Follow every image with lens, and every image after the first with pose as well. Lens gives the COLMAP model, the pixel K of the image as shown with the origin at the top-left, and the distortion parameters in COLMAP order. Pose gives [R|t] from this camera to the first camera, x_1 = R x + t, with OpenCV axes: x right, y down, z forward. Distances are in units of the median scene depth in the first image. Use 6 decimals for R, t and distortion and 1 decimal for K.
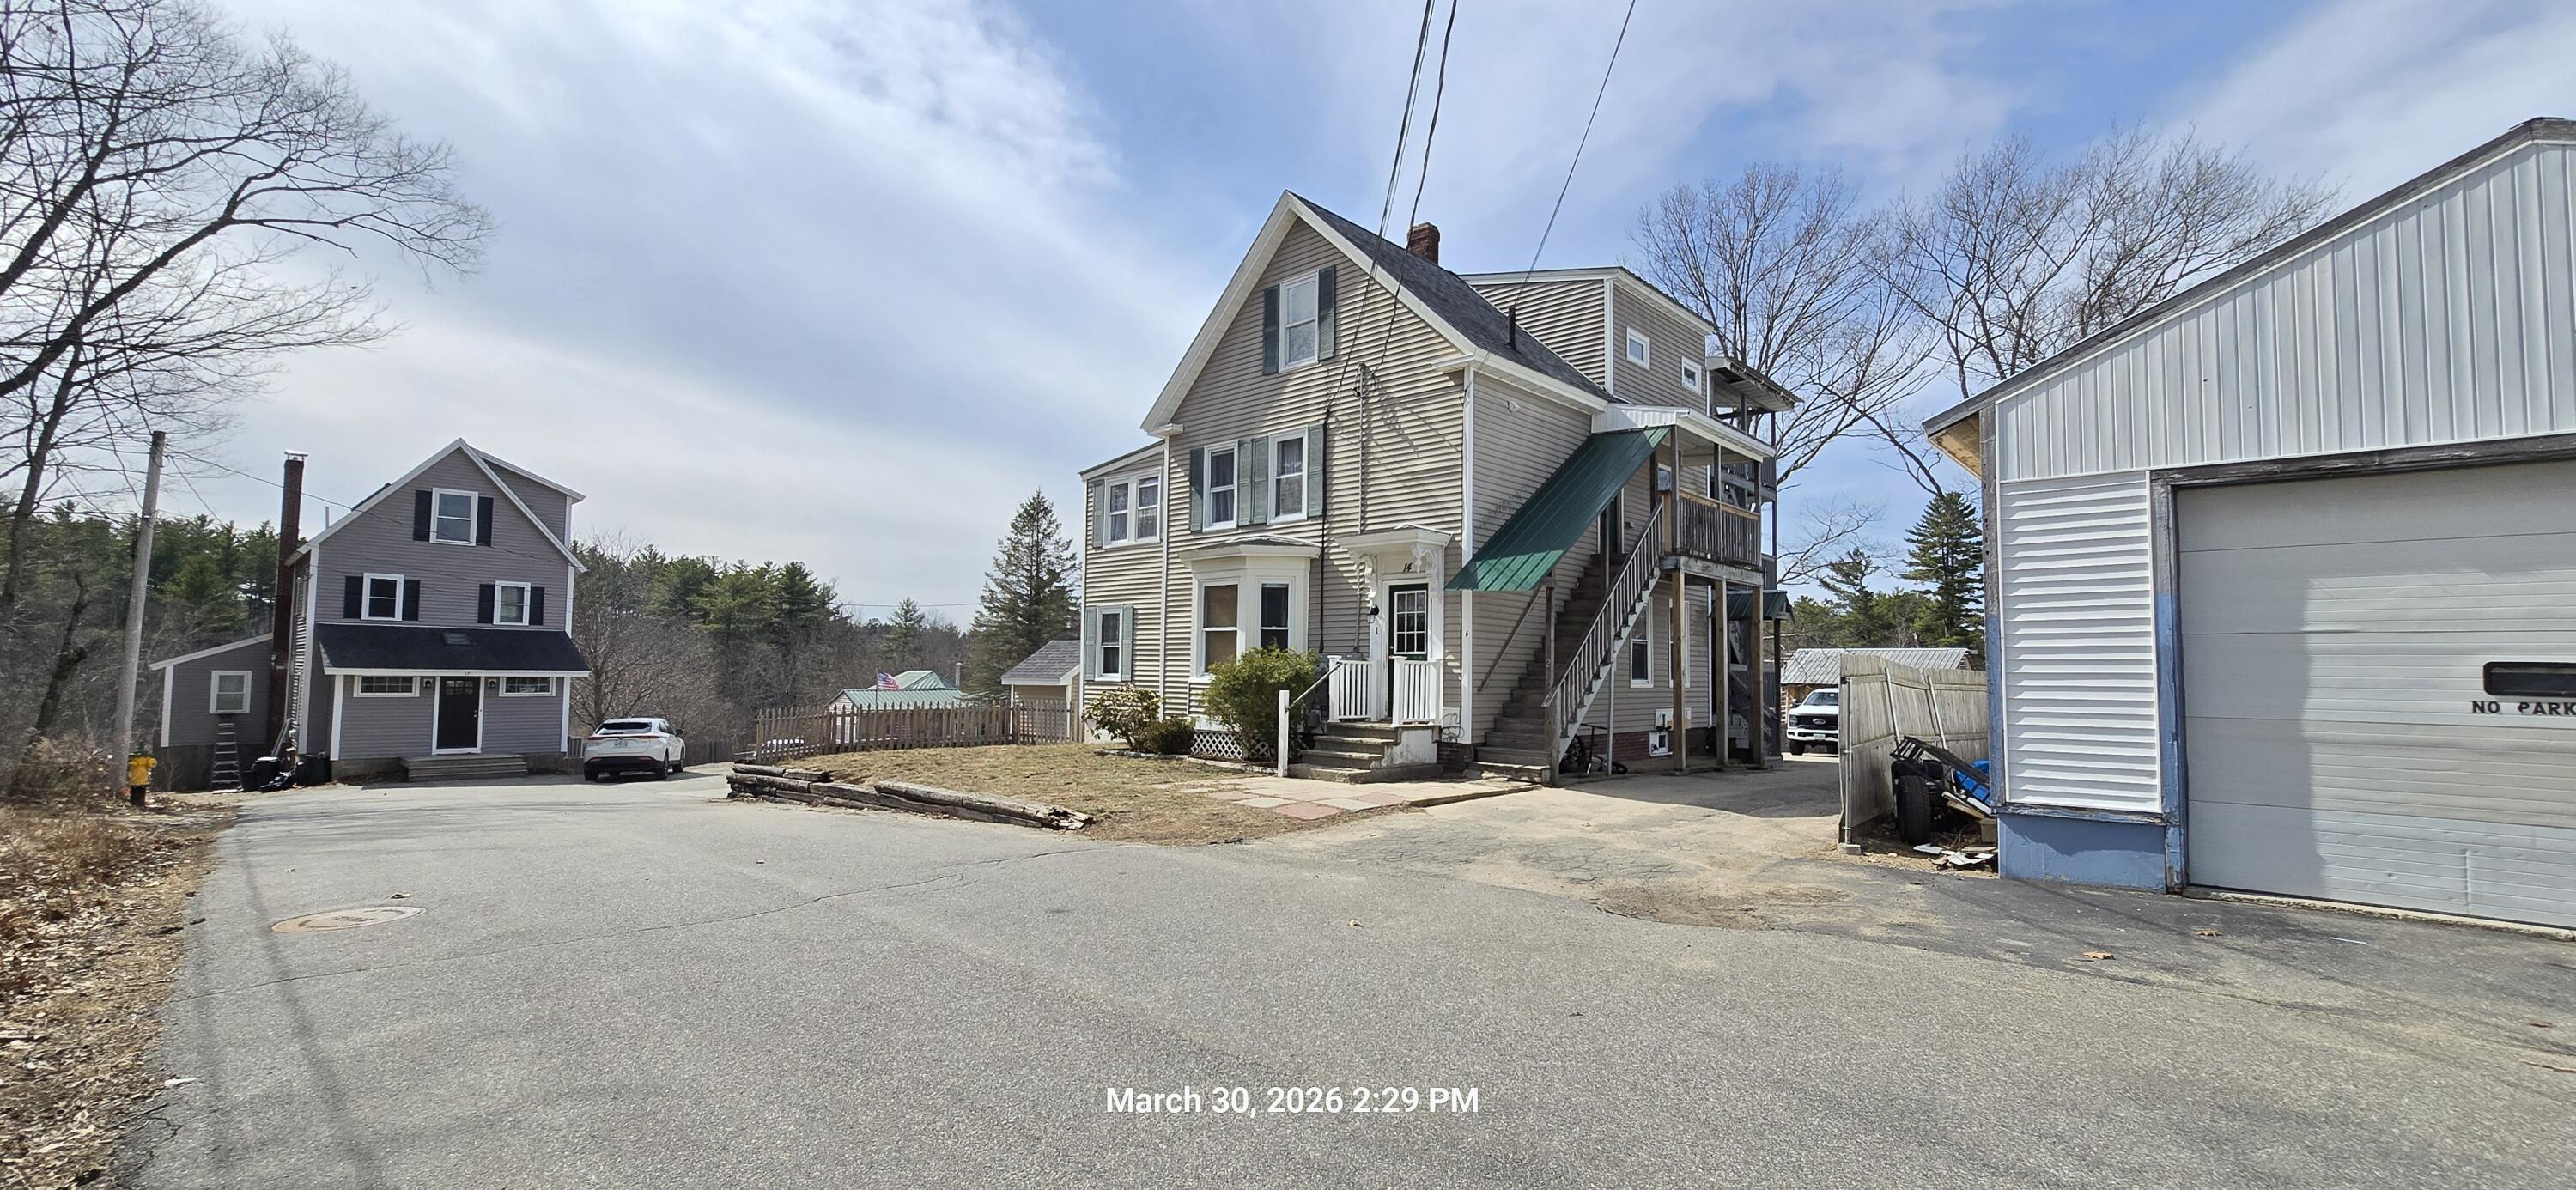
lens RADIAL K [[1058.5, 0, 1283.4], [0, 1058.5, 613.3], [0, 0, 1]] dist [-0.005511, 0.000068]
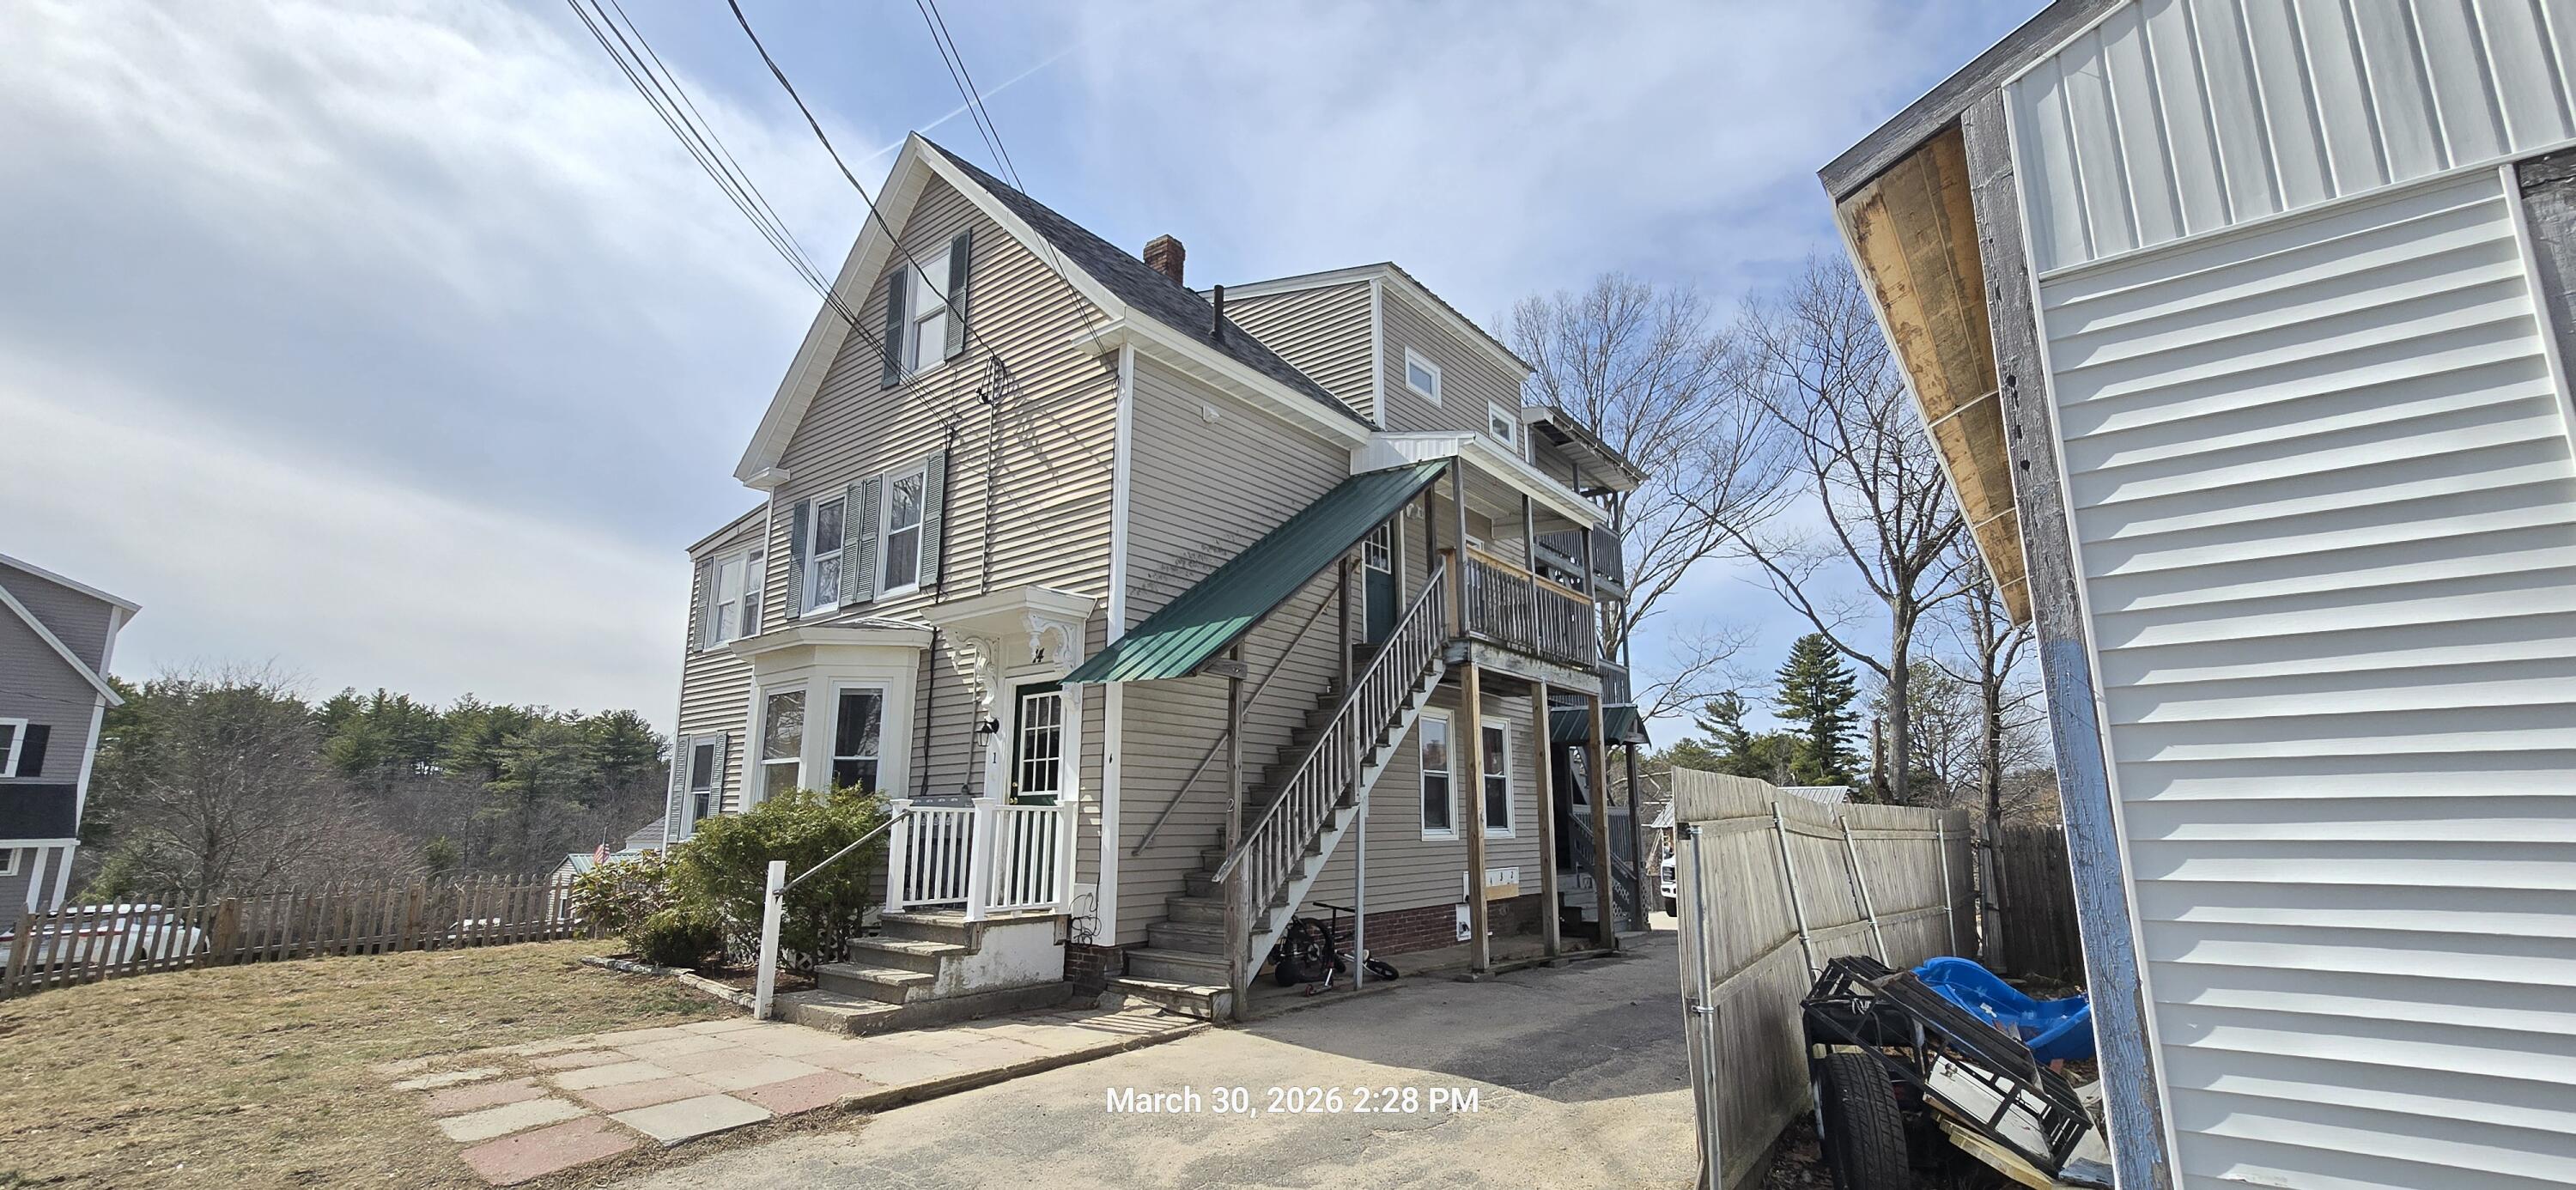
lens RADIAL K [[1058.5, 0, 1285.7], [0, 1058.5, 622.7], [0, 0, 1]] dist [-0.005511, 0.000068]
pose [[0.995194, 0.001279, 0.097915, 0.167987], [0.011528, 0.991431, -0.130121, 0.017257], [-0.097243, 0.130625, 0.986651, 0.299838]]
